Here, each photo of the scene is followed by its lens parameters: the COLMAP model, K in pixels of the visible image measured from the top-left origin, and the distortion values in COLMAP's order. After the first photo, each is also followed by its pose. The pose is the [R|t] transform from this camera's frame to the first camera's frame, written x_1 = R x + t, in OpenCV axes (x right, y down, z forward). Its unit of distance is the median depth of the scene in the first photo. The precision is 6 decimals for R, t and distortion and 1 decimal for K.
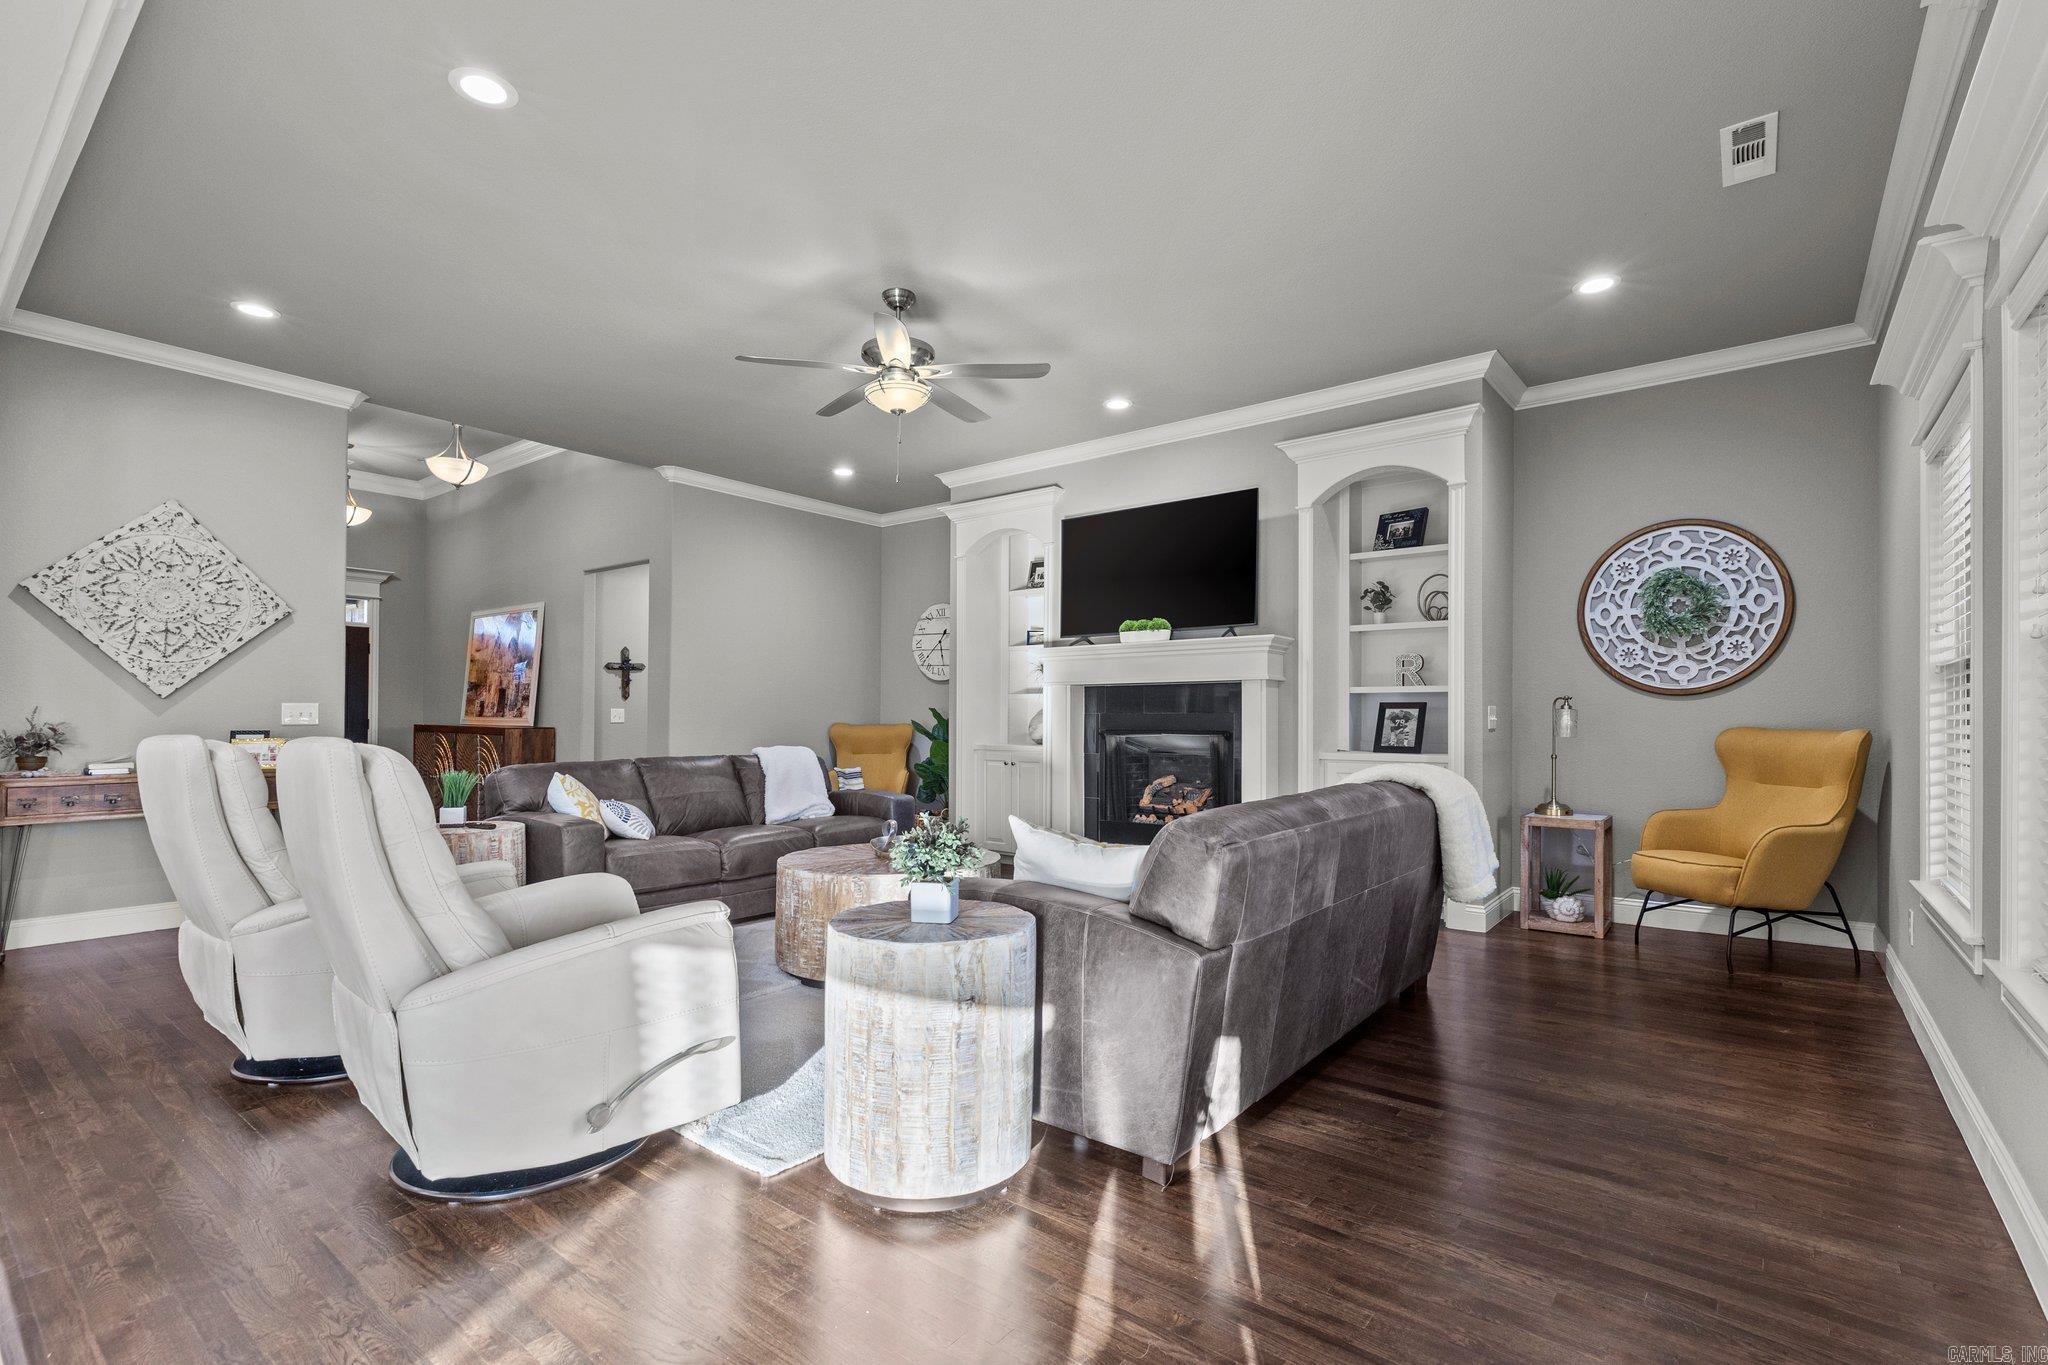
lens RADIAL K [[937.3, 0, 1023.6], [0, 937.3, 695.8], [0, 0, 1]] dist [0.001263, 0.001026]
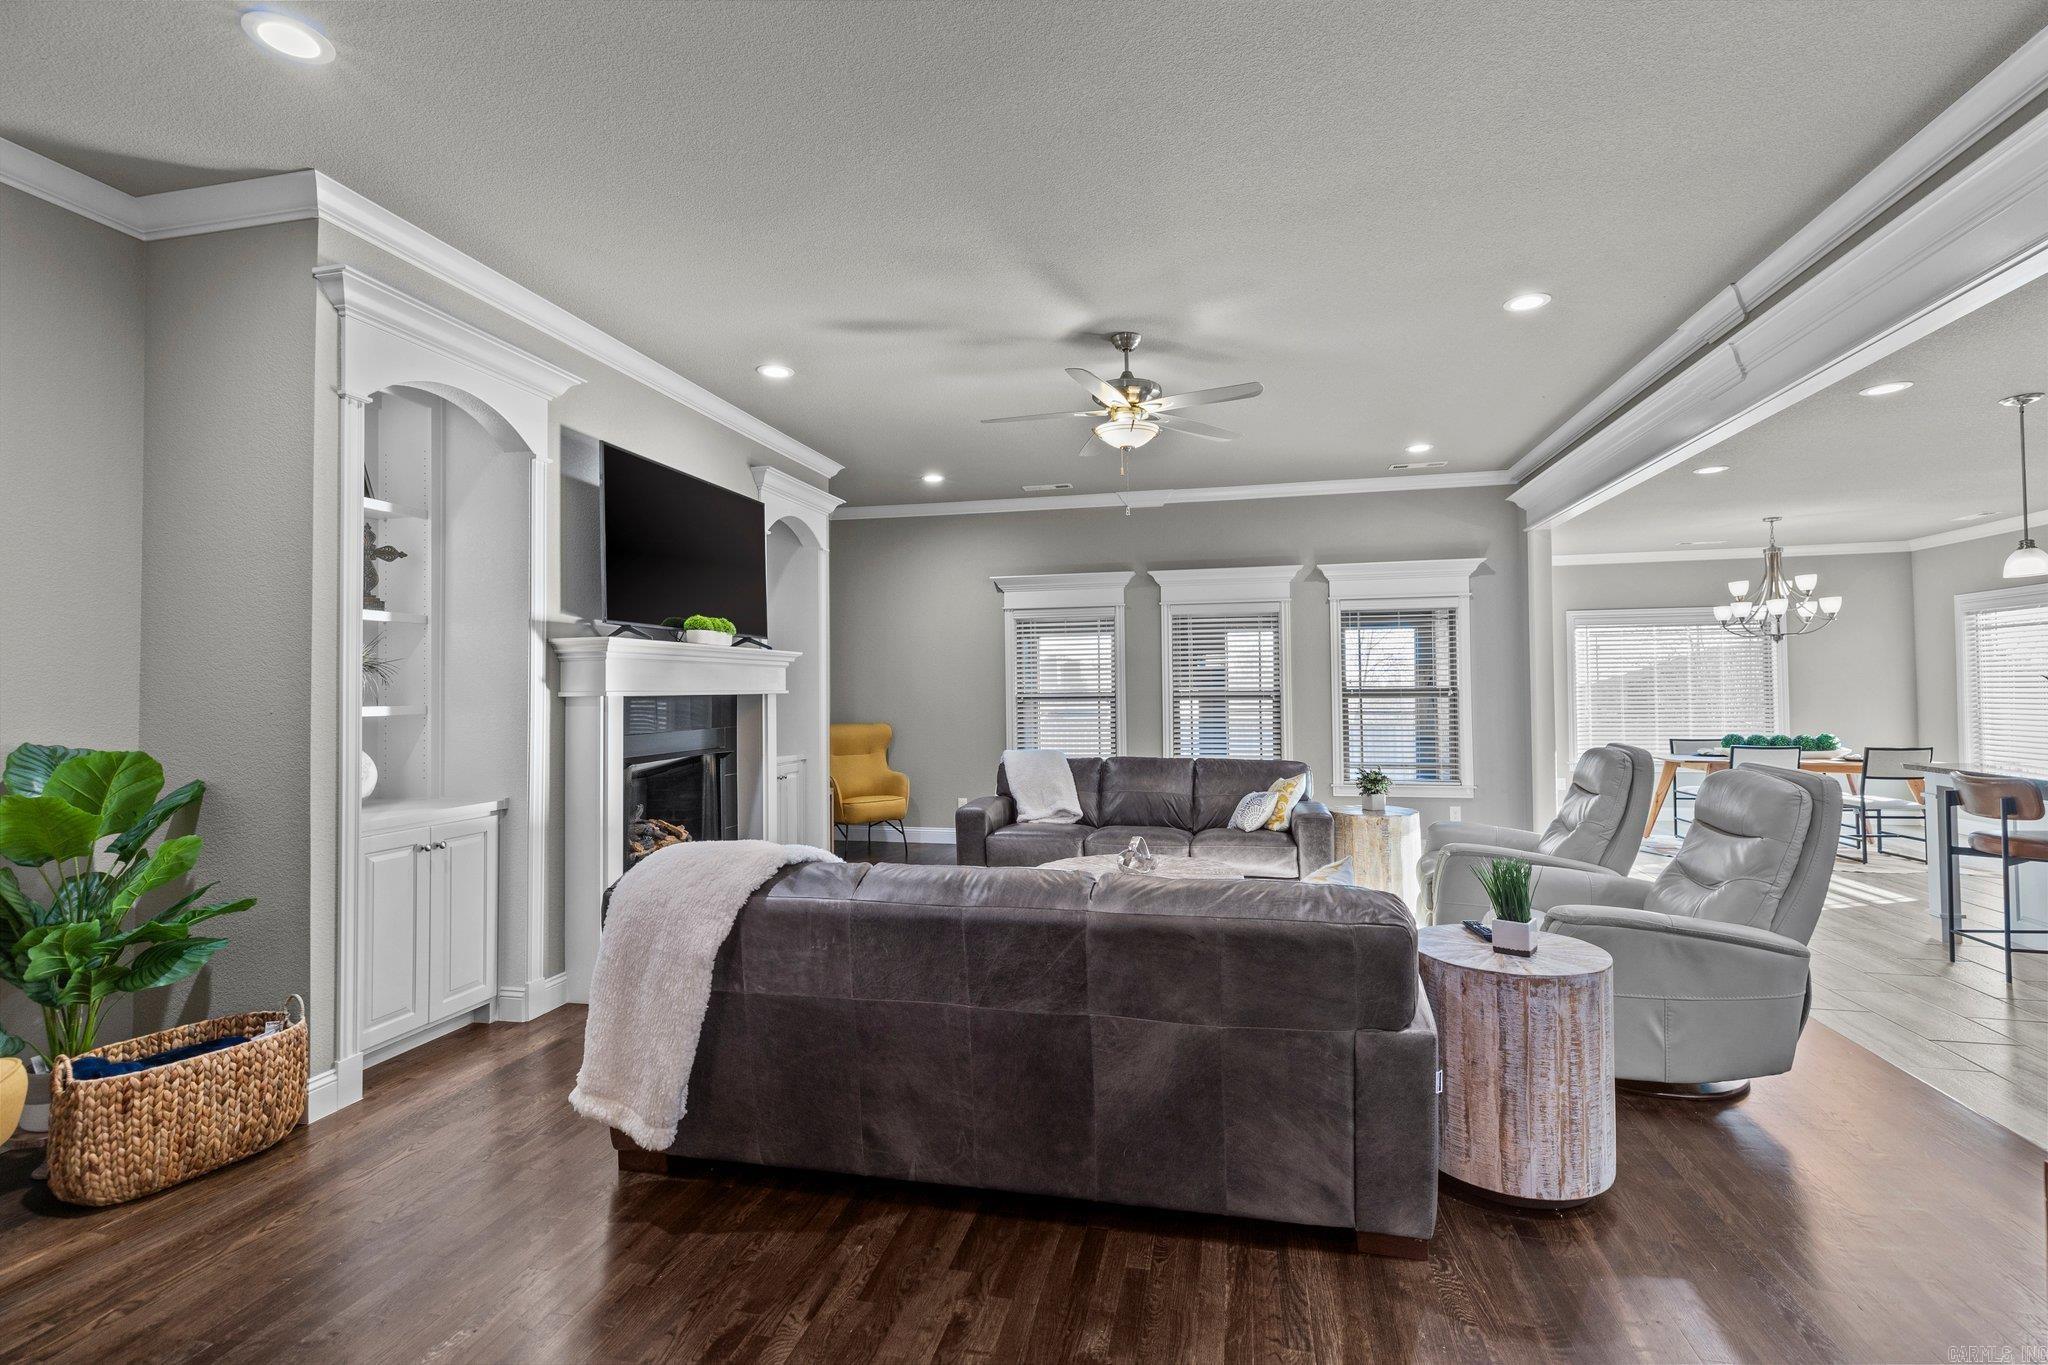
lens RADIAL K [[937.3, 0, 1025.5], [0, 937.3, 678.2], [0, 0, 1]] dist [0.001263, 0.001026]
pose [[-0.432605, 0.014992, 0.901459, -0.749327], [-0.004799, 0.999809, -0.018930, -0.013974], [-0.901571, -0.012515, -0.432451, 1.128796]]
